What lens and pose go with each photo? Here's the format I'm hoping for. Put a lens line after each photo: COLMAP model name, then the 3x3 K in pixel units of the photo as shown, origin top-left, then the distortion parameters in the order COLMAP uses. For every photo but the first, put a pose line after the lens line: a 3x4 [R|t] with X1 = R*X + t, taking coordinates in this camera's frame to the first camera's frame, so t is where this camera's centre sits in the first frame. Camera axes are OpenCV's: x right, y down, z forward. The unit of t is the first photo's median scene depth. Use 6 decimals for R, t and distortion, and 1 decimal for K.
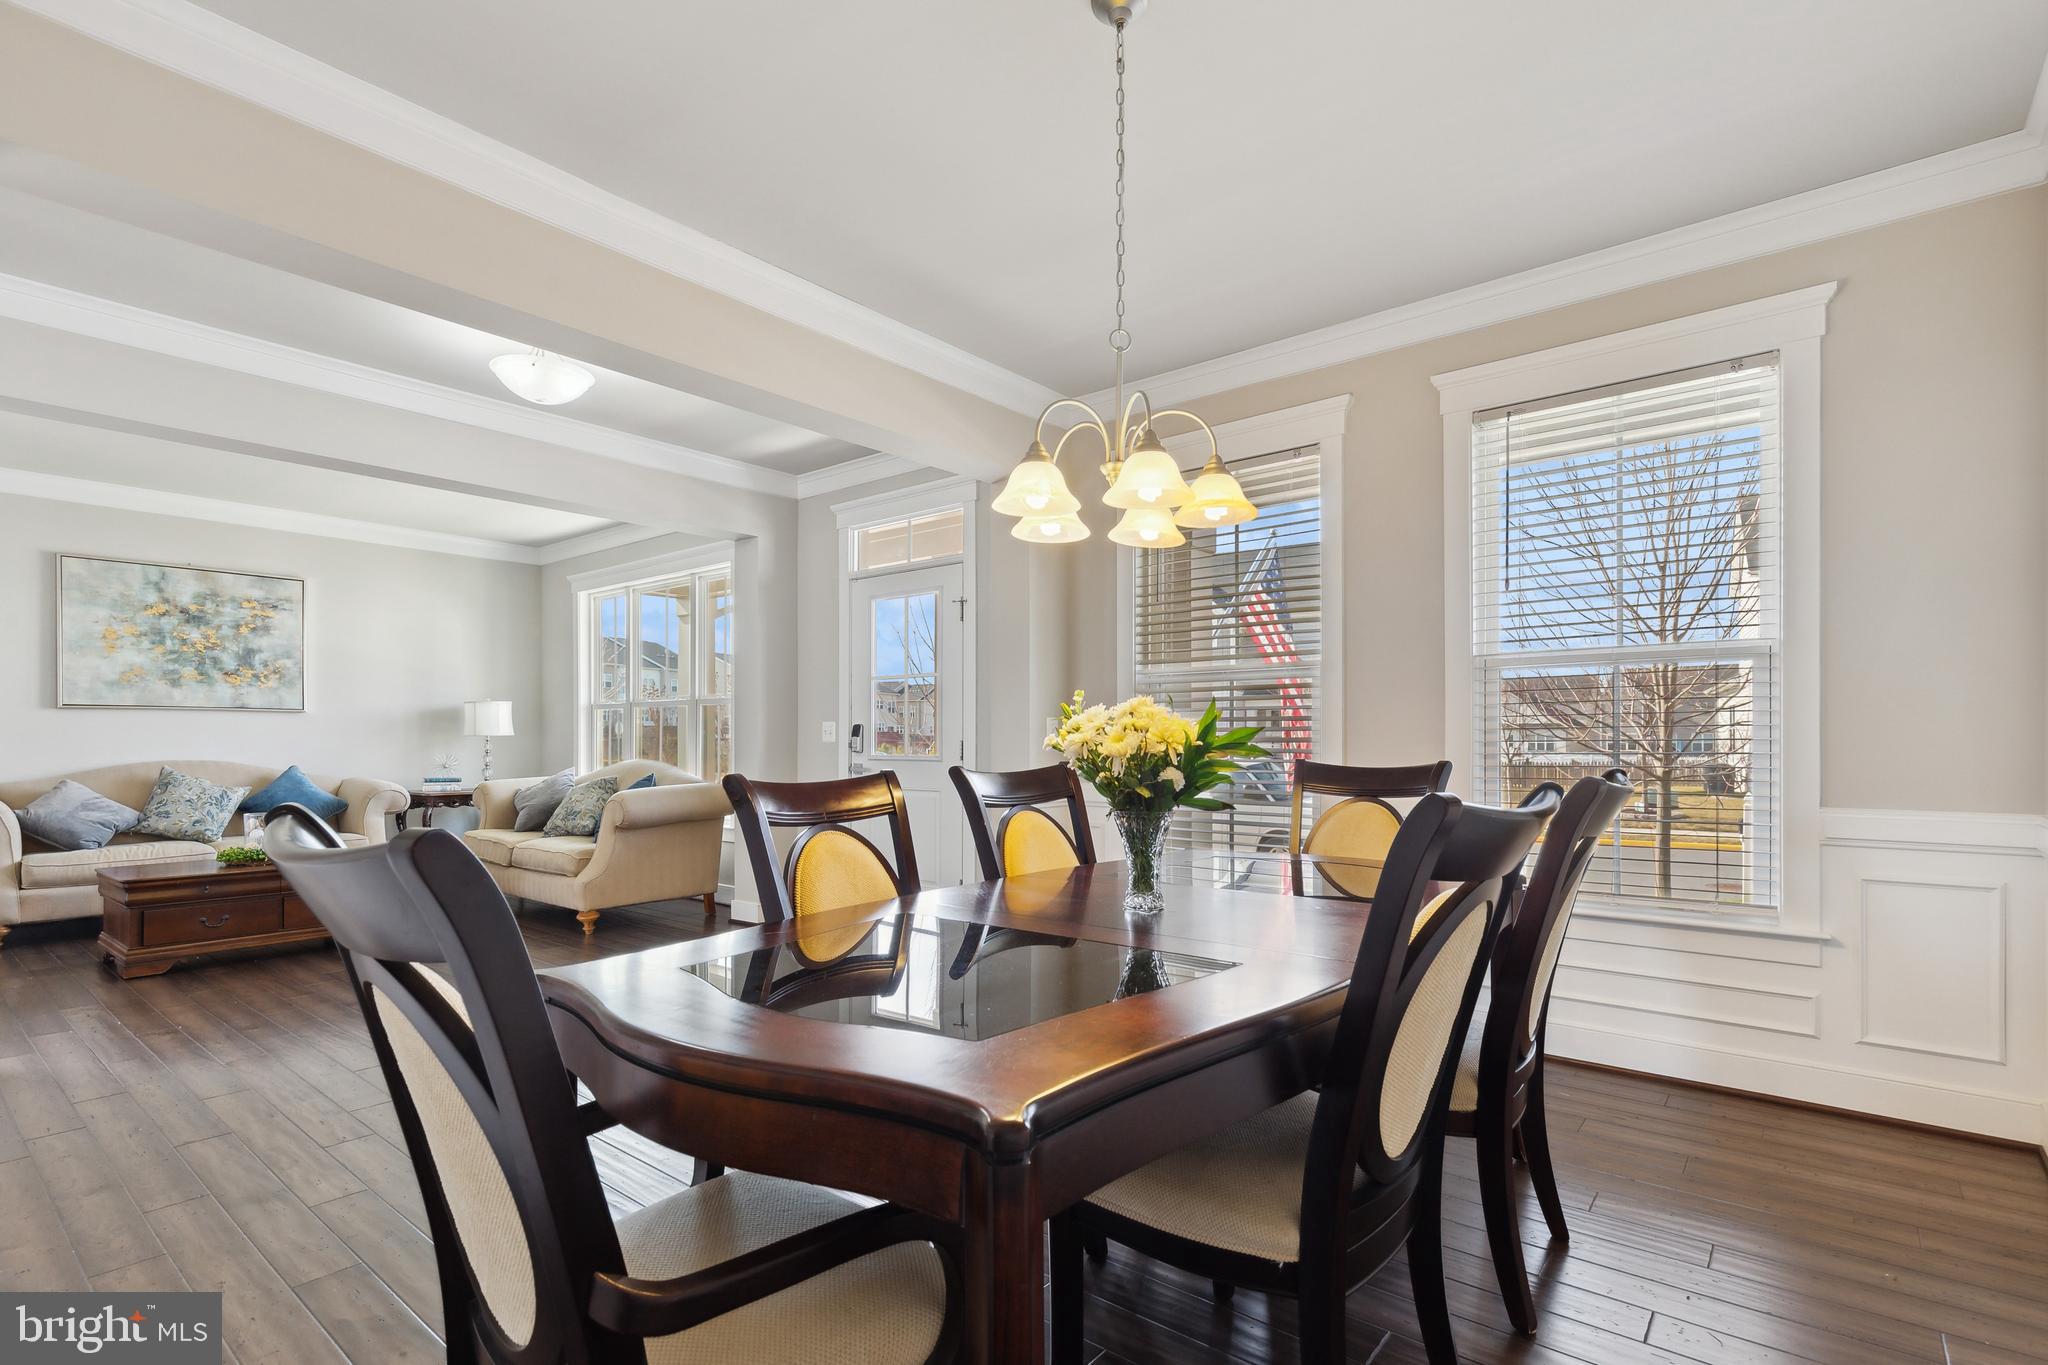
lens RADIAL K [[970.7, 0, 1031.6], [0, 970.7, 740.3], [0, 0, 1]] dist [0.001087, 0.000880]
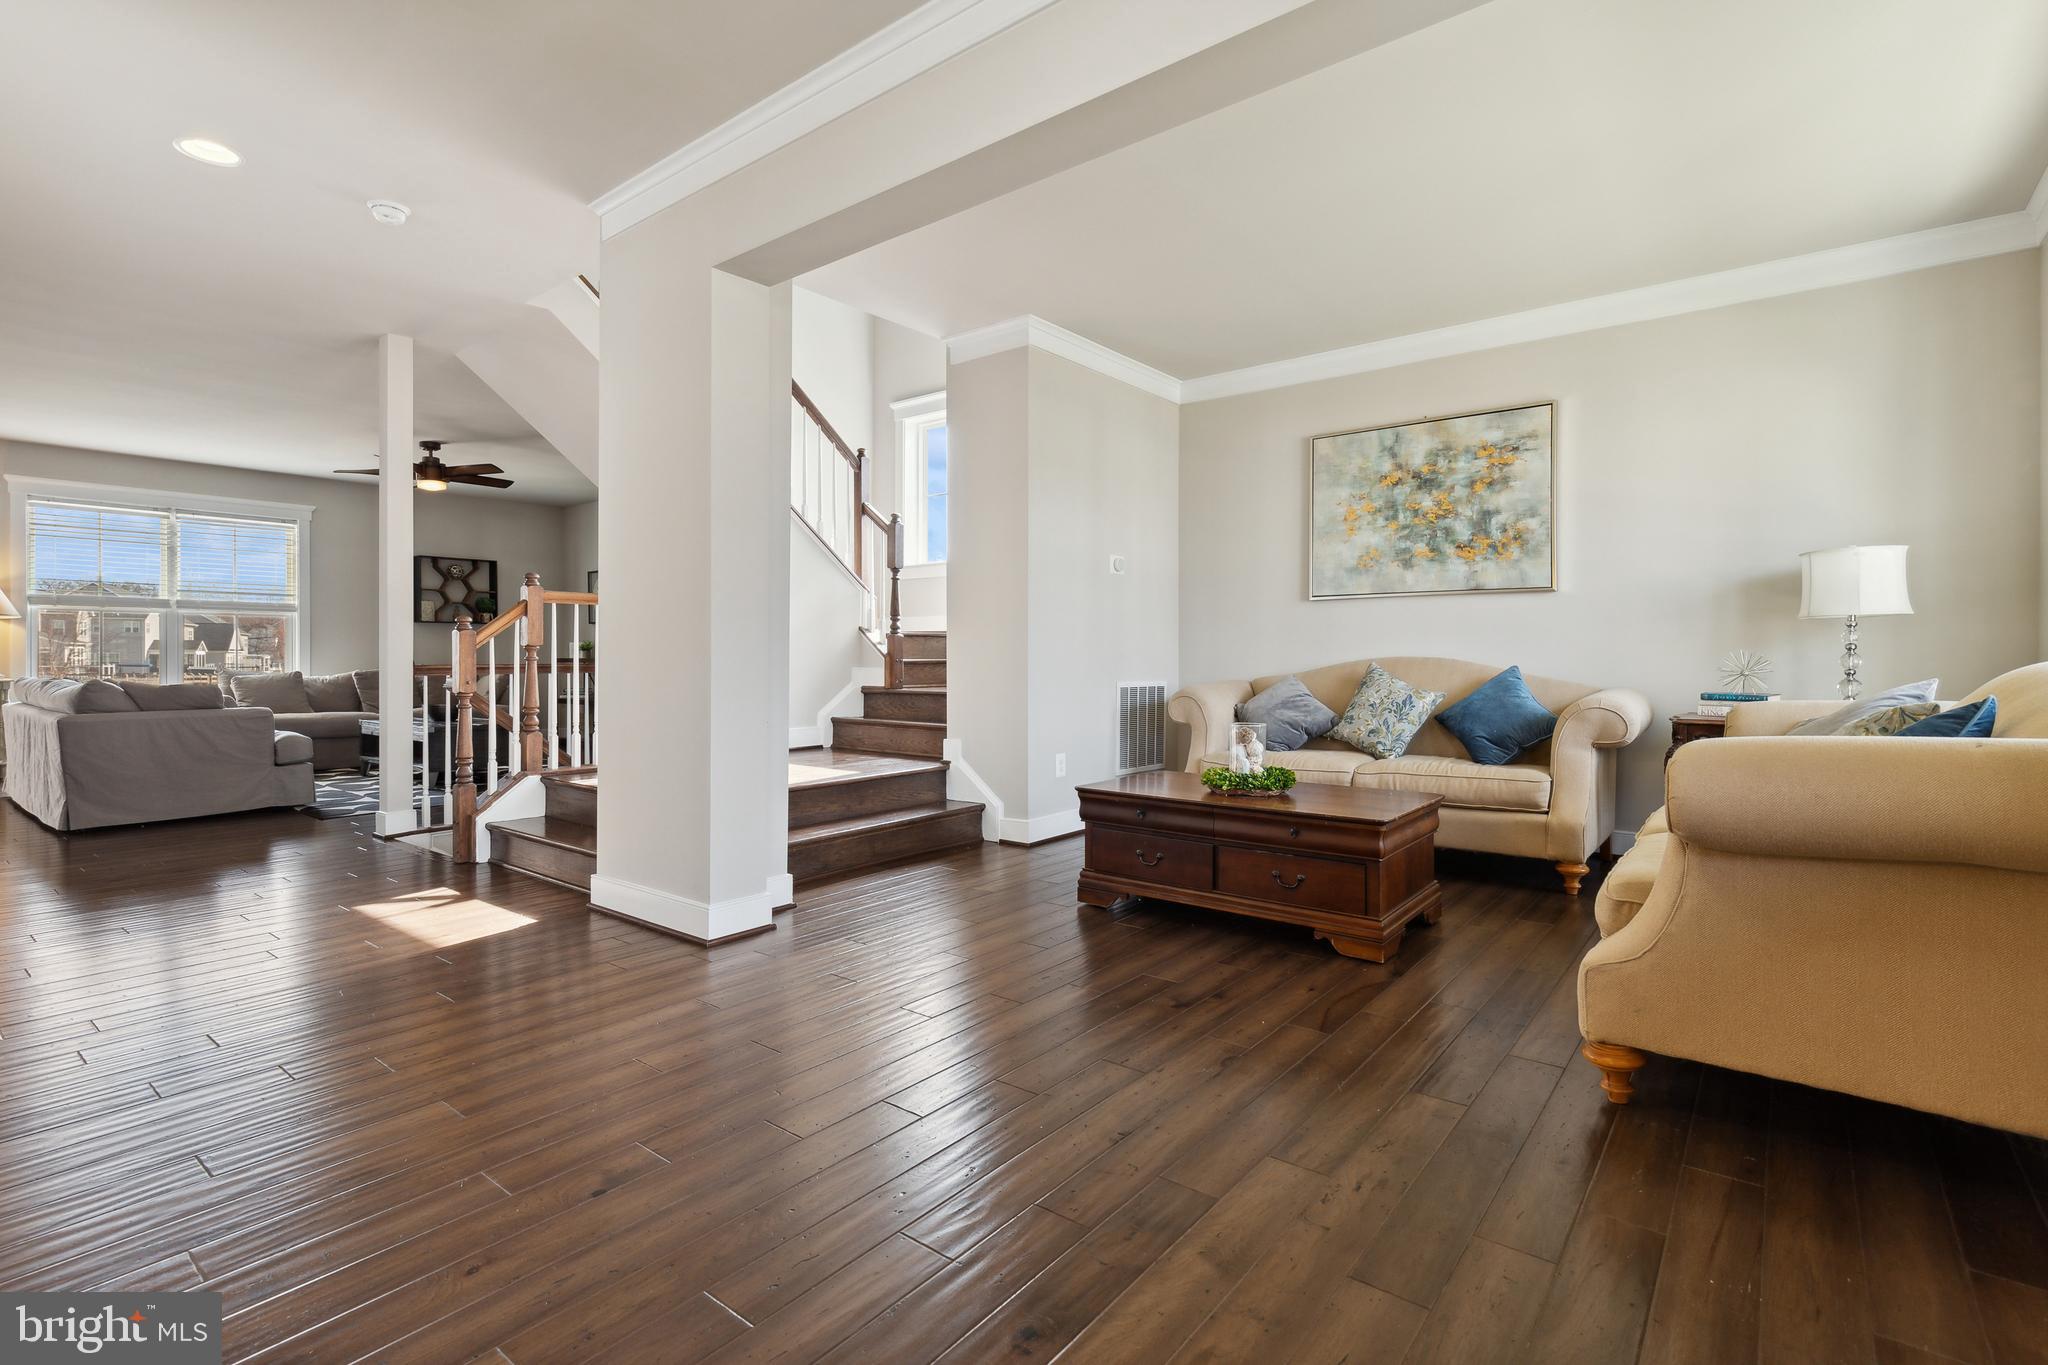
lens RADIAL K [[940.6, 0, 1020.8], [0, 940.6, 676.3], [0, 0, 1]] dist [0.000039, 0.000253]
pose [[0.007324, 0.022970, -0.999709, -0.077432], [-0.000151, 0.999736, 0.022970, 0.019484], [0.999973, -0.000017, 0.007325, 0.684642]]
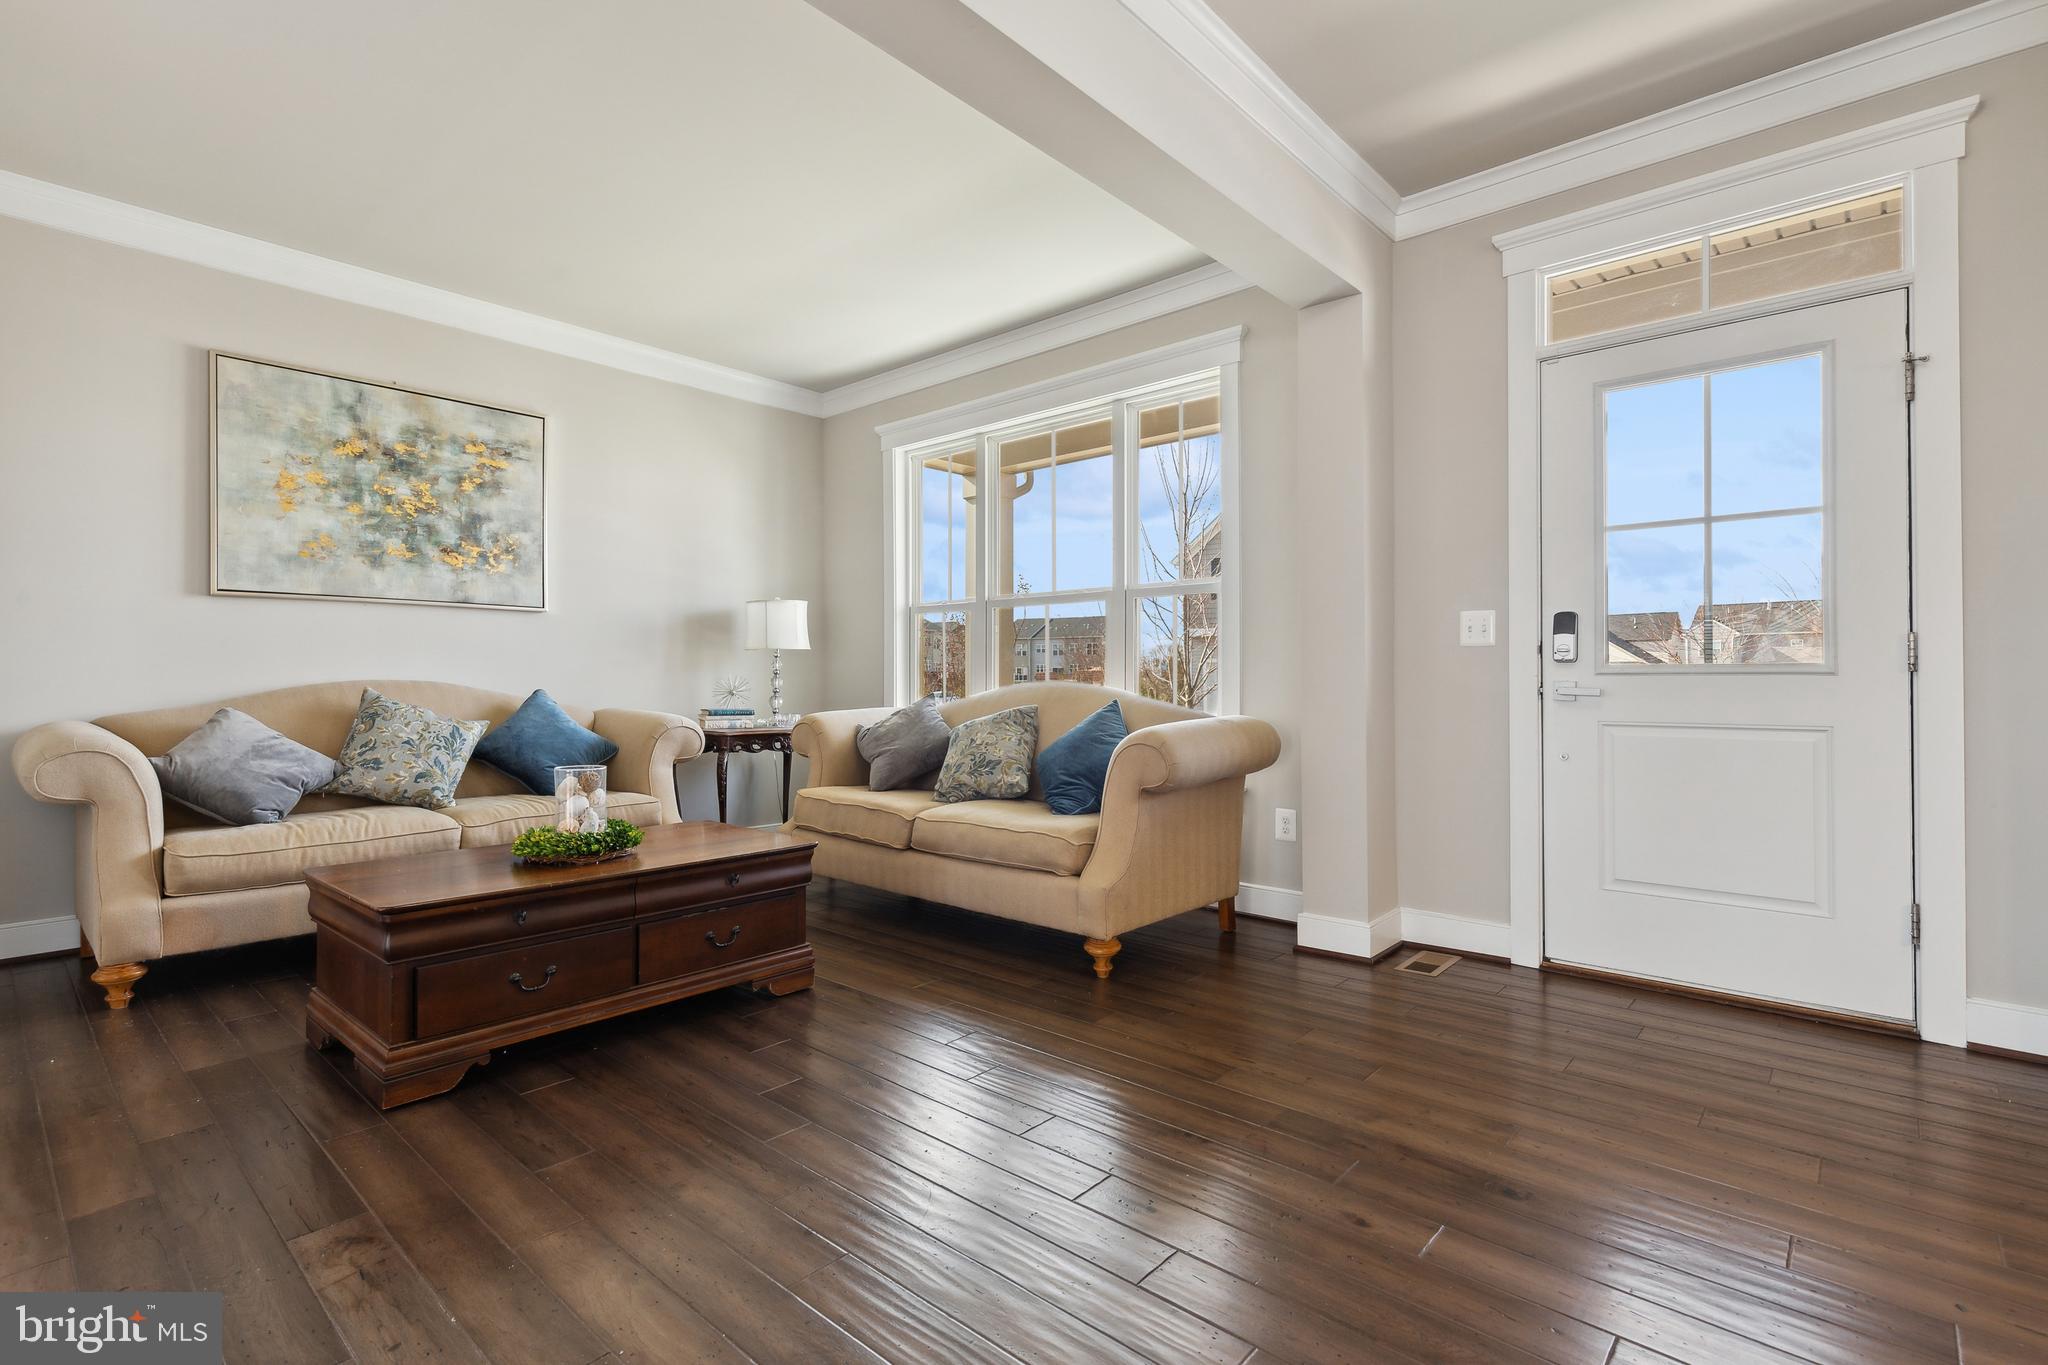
lens RADIAL K [[963.1, 0, 1027.8], [0, 963.1, 677.1], [0, 0, 1]] dist [0.001152, -0.000251]
pose [[0.998886, -0.000475, -0.047178, -0.426133], [0.000279, 0.999991, -0.004171, 0.022168], [0.047179, 0.004153, 0.998878, 0.385933]]
